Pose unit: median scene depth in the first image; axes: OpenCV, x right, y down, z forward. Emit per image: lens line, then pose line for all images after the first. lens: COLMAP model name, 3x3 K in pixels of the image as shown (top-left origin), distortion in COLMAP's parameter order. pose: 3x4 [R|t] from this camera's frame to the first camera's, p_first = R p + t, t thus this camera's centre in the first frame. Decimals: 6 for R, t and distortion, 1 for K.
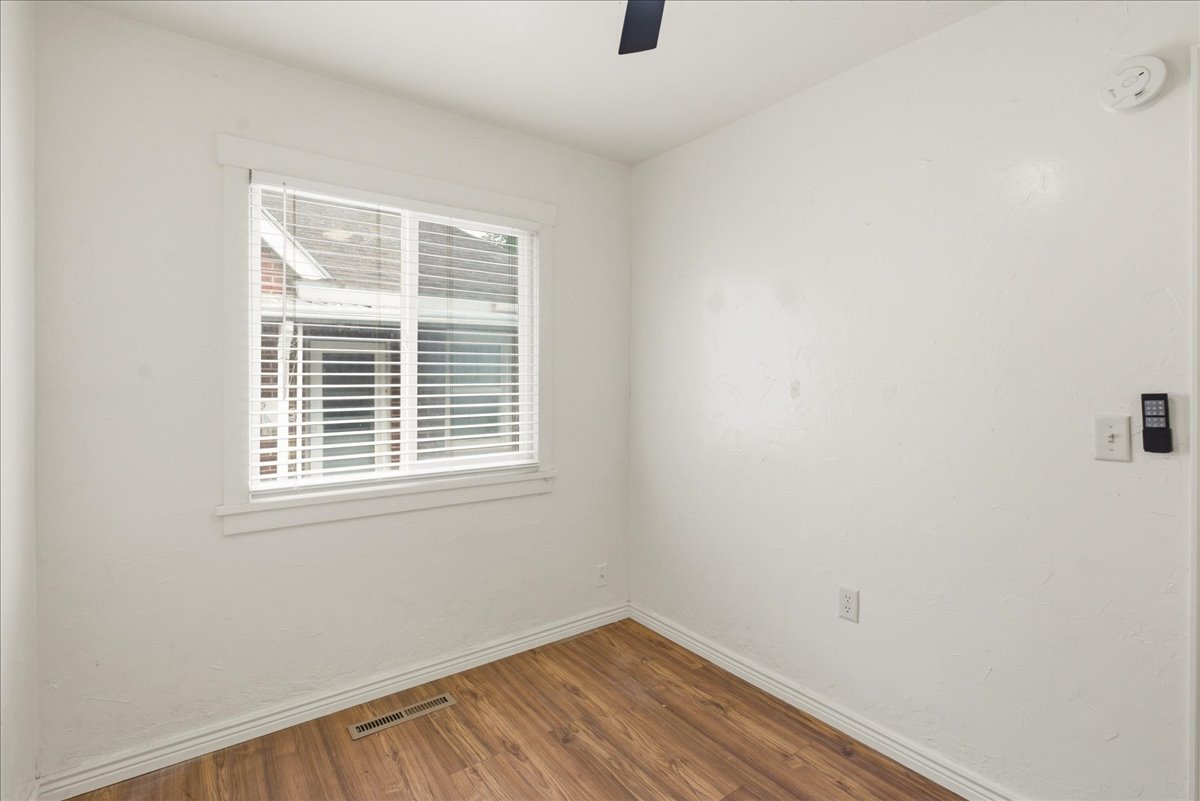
lens RADIAL K [[558.6, 0, 598.1], [0, 558.6, 388.3], [0, 0, 1]] dist [-0.007907, 0.001380]
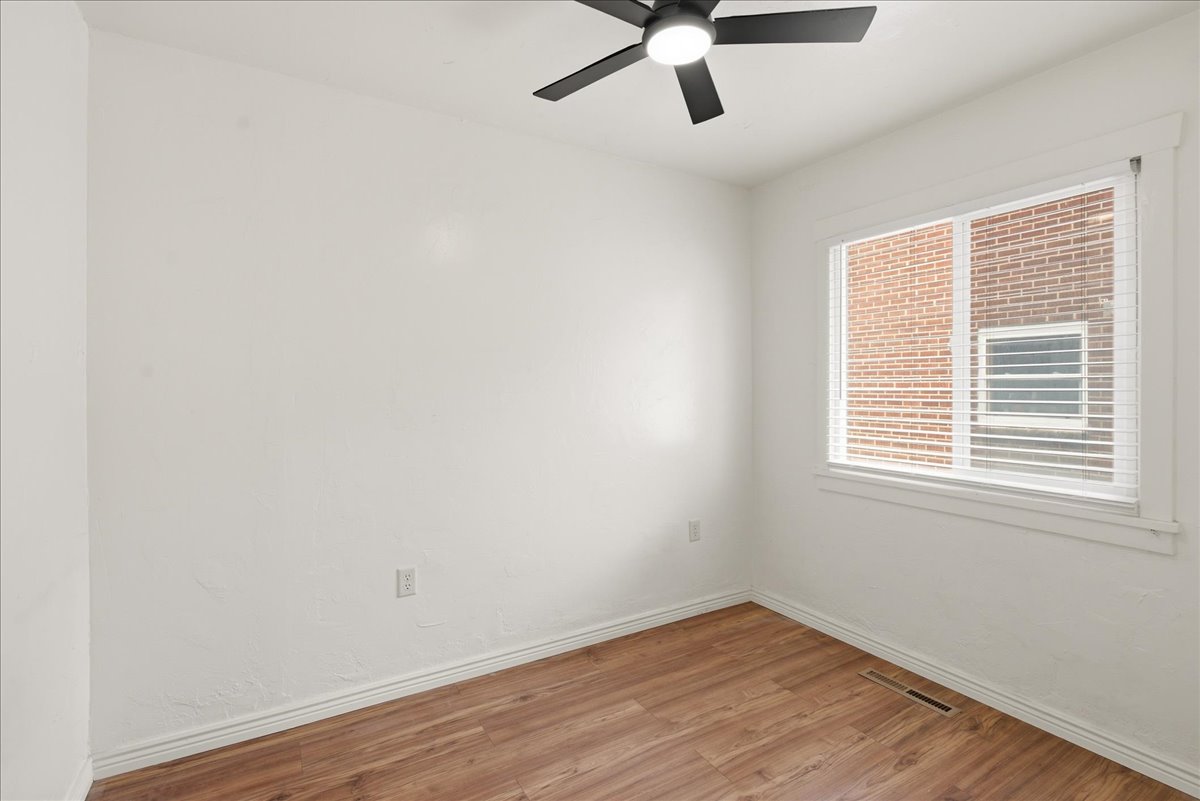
lens RADIAL K [[558.6, 0, 594.8], [0, 558.6, 390.4], [0, 0, 1]] dist [-0.007907, 0.001380]
pose [[-0.113609, 0.004606, -0.993515, 0.806160], [-0.011819, 0.999912, 0.005988, -0.003216], [0.993455, 0.012422, -0.113545, 0.509566]]
